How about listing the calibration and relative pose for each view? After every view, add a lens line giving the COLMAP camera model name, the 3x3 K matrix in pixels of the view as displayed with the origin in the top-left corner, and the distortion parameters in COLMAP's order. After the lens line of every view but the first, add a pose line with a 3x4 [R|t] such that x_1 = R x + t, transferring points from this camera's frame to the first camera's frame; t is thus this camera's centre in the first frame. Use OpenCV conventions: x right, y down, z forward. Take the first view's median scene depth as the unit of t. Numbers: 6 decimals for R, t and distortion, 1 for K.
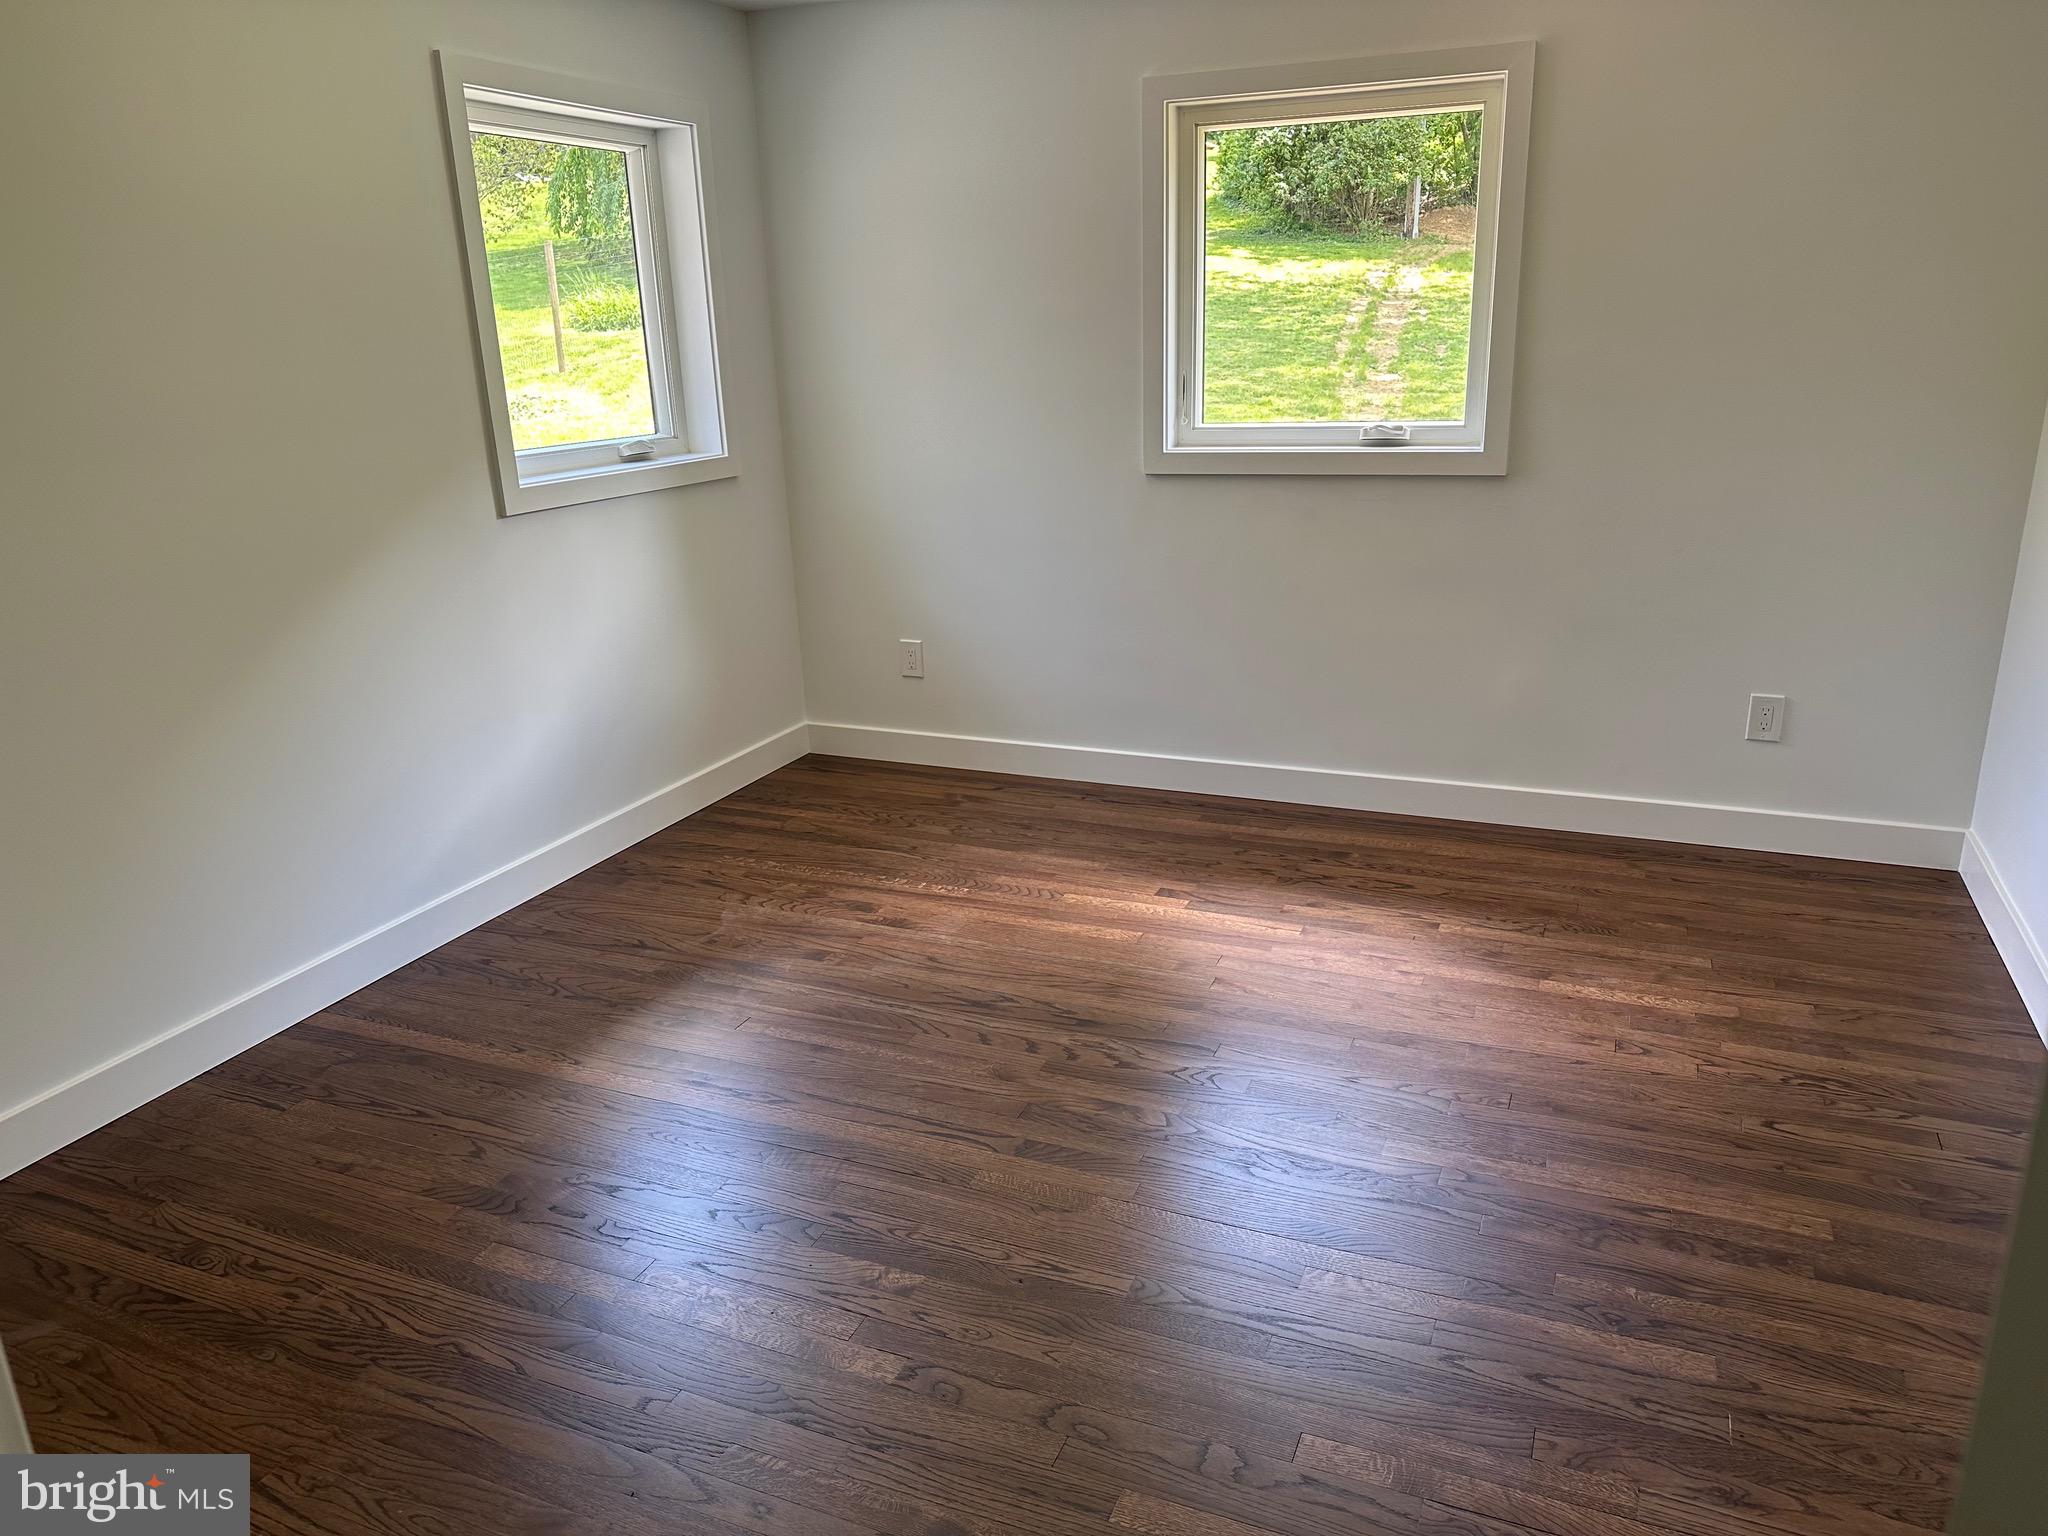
lens RADIAL K [[1432.5, 0, 1033.0], [0, 1432.5, 771.2], [0, 0, 1]] dist [0.056264, -0.070080]
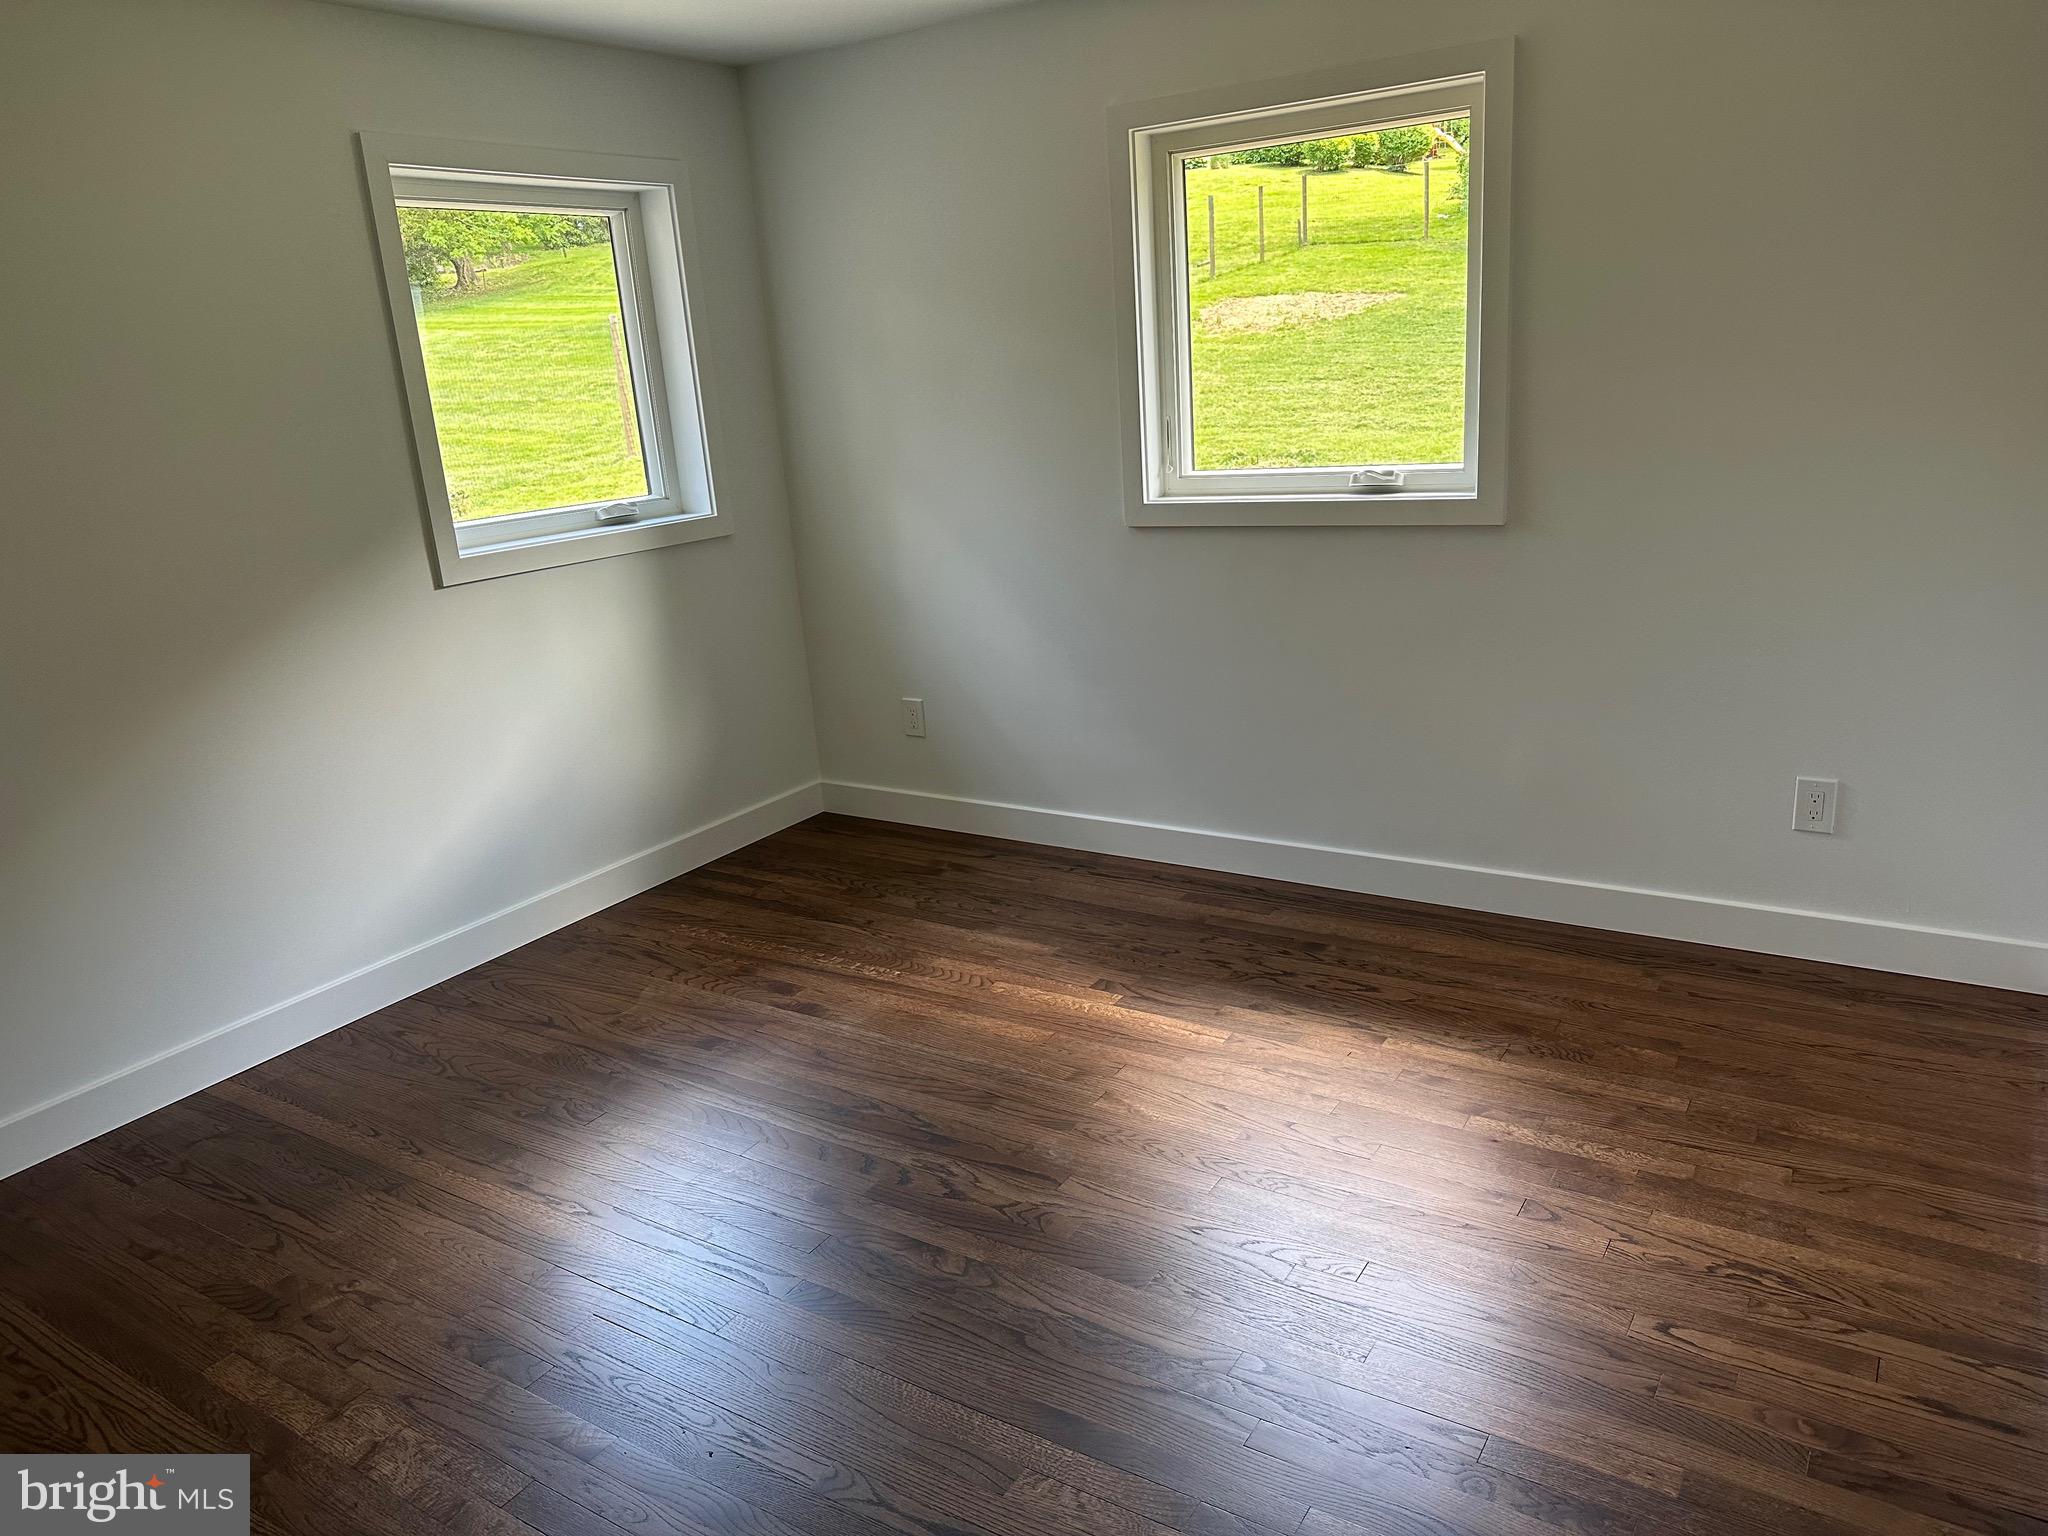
lens RADIAL K [[1432.5, 0, 1013.7], [0, 1432.5, 773.3], [0, 0, 1]] dist [0.056264, -0.070080]
pose [[0.983163, 0.012240, -0.182322, 0.202341], [-0.014684, 0.999819, -0.012059, -0.039215], [0.182142, 0.014533, 0.983165, 0.081781]]
